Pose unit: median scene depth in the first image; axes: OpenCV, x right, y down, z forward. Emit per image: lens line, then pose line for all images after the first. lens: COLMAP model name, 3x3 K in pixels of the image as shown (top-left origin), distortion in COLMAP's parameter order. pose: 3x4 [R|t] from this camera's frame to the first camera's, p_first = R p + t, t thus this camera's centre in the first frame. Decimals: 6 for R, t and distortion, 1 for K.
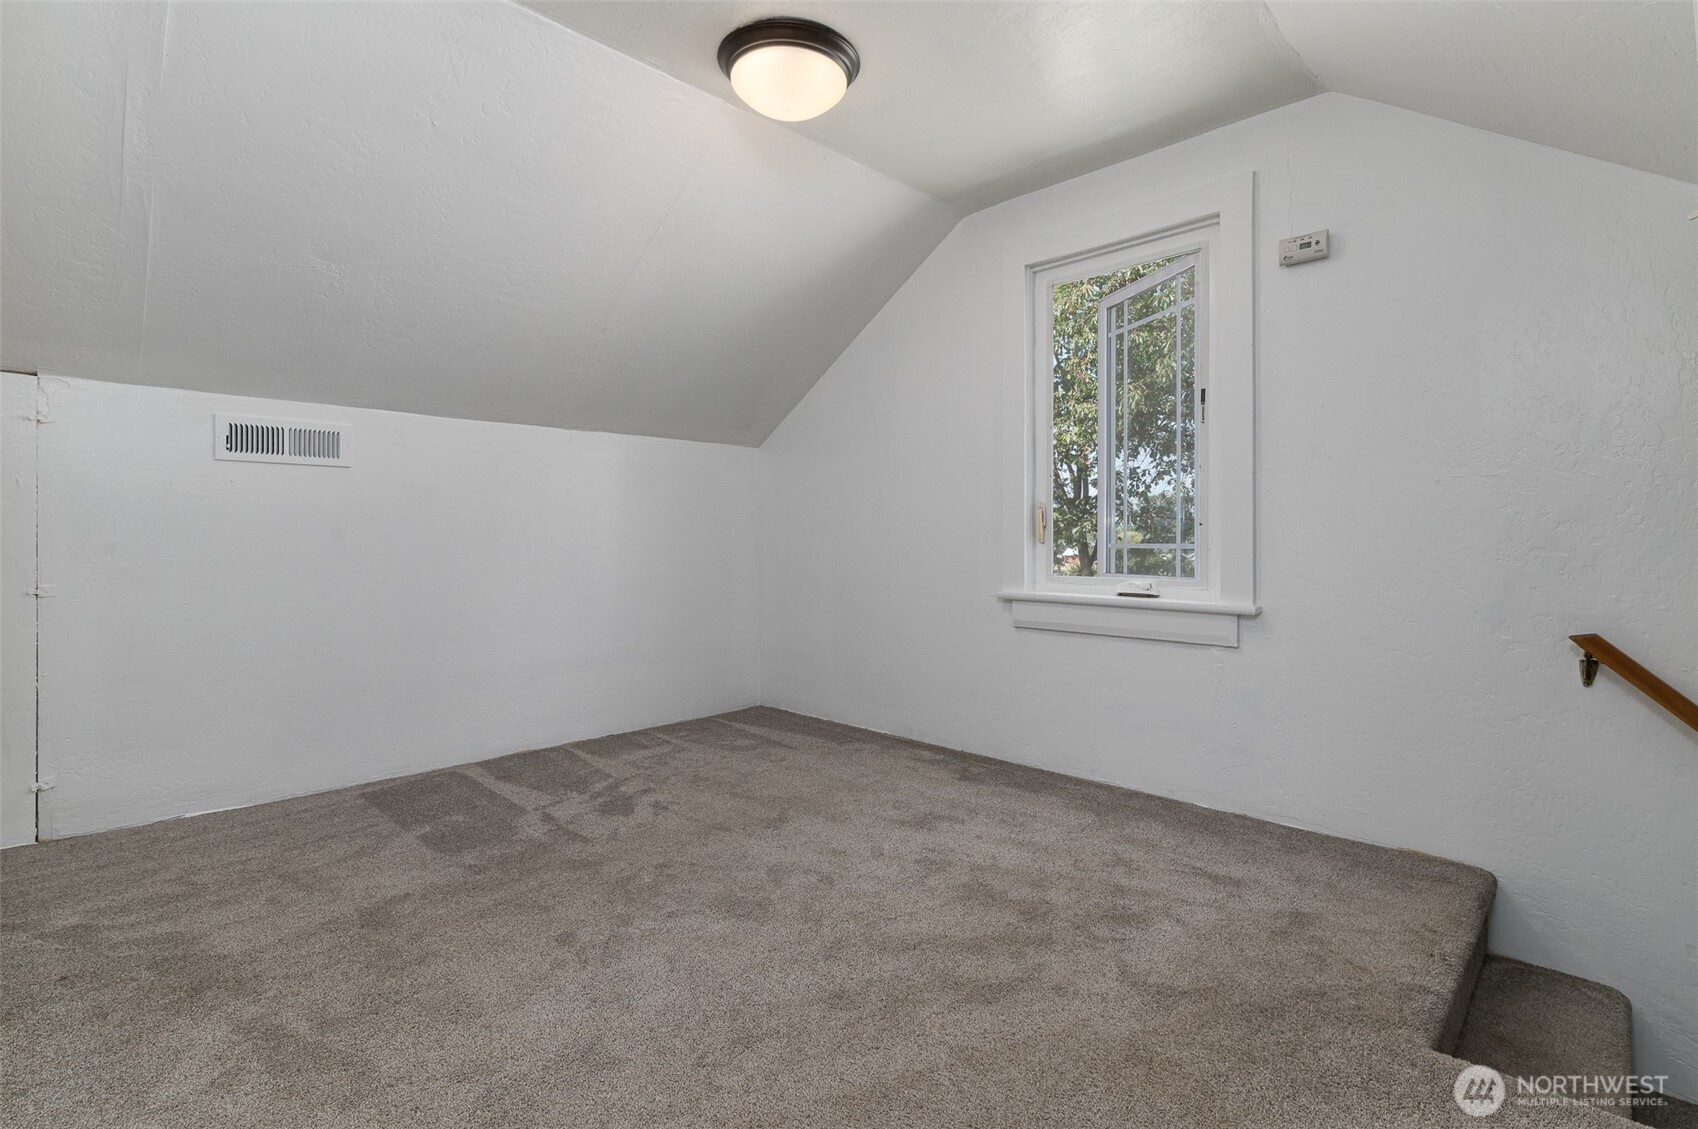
lens RADIAL K [[790.3, 0, 849.0], [0, 790.3, 564.5], [0, 0, 1]] dist [-0.000942, -0.000401]
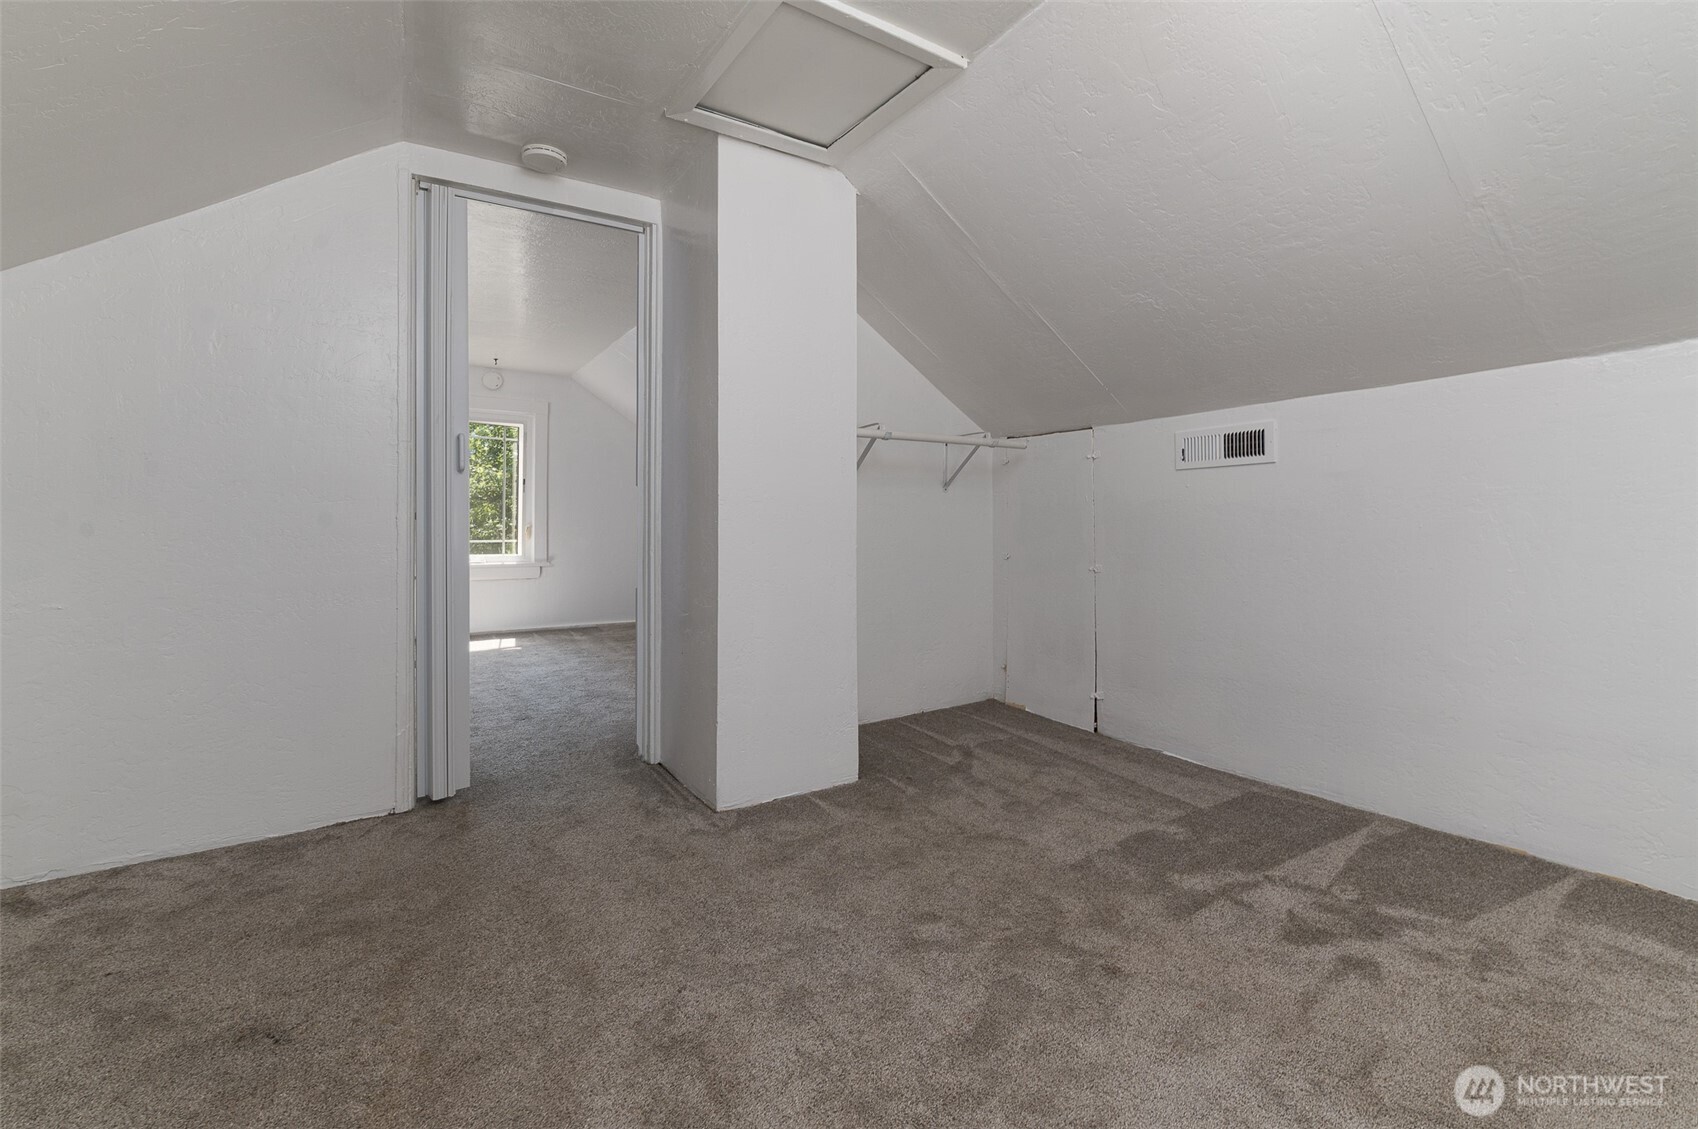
lens RADIAL K [[744.2, 0, 849.8], [0, 744.2, 534.6], [0, 0, 1]] dist [-0.000735, -0.000208]
pose [[-0.231195, 0.002524, -0.972904, 0.449255], [-0.026562, 0.999607, 0.008905, -0.028647], [0.972545, 0.027902, -0.231037, 0.802931]]
